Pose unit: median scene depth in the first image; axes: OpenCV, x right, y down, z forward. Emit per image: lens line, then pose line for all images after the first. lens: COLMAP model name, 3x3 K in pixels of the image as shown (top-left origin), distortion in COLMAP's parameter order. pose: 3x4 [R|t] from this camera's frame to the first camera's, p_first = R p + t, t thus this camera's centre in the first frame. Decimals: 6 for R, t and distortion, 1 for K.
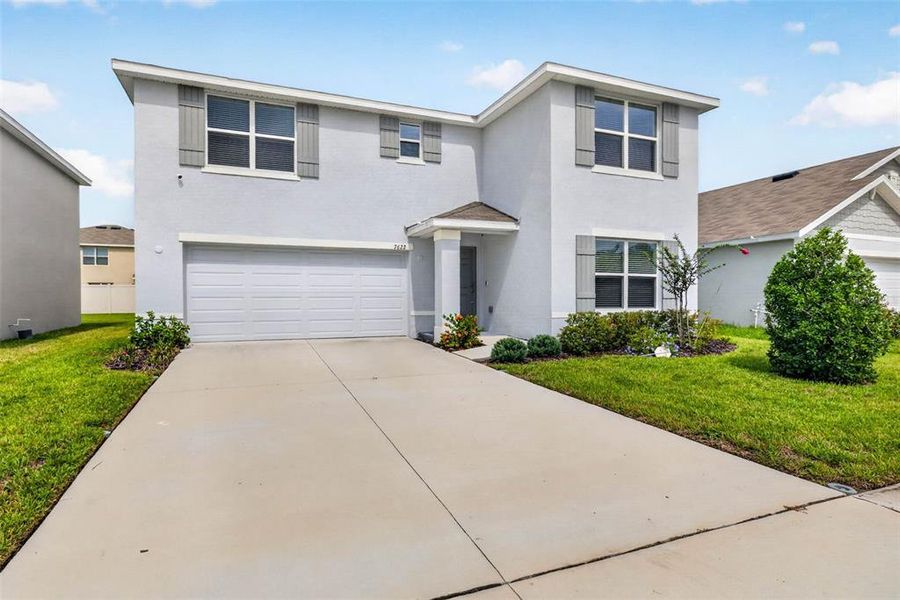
lens RADIAL K [[410.4, 0, 448.4], [0, 410.4, 301.8], [0, 0, 1]] dist [0.000330, 0.000109]
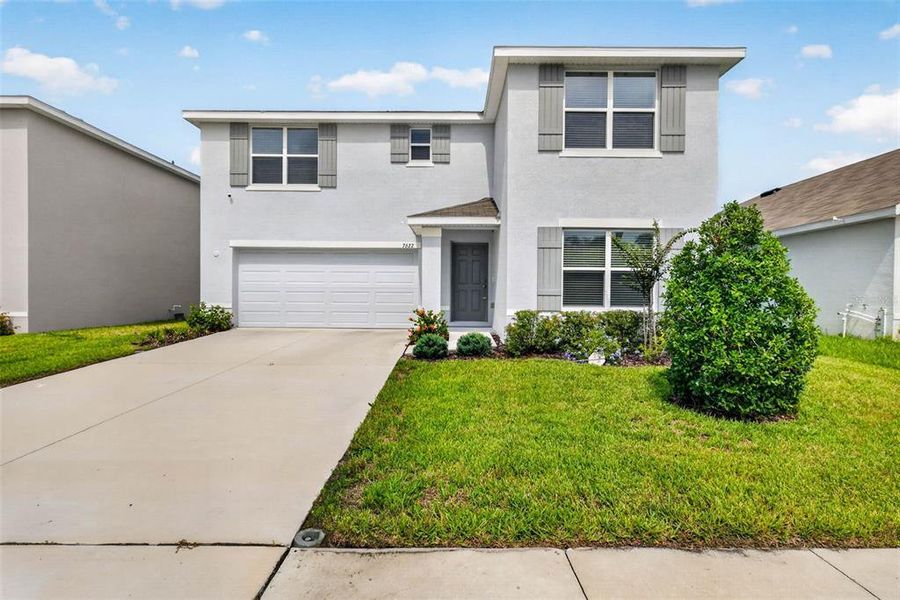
lens RADIAL K [[384.9, 0, 450.0], [0, 384.9, 300.0], [0, 0, 1]] dist [-0.001044, -0.000051]
pose [[0.943454, 0.015279, -0.331151, 0.364128], [-0.012255, 0.999862, 0.011219, -0.004098], [0.331276, -0.006526, 0.943511, 0.097745]]
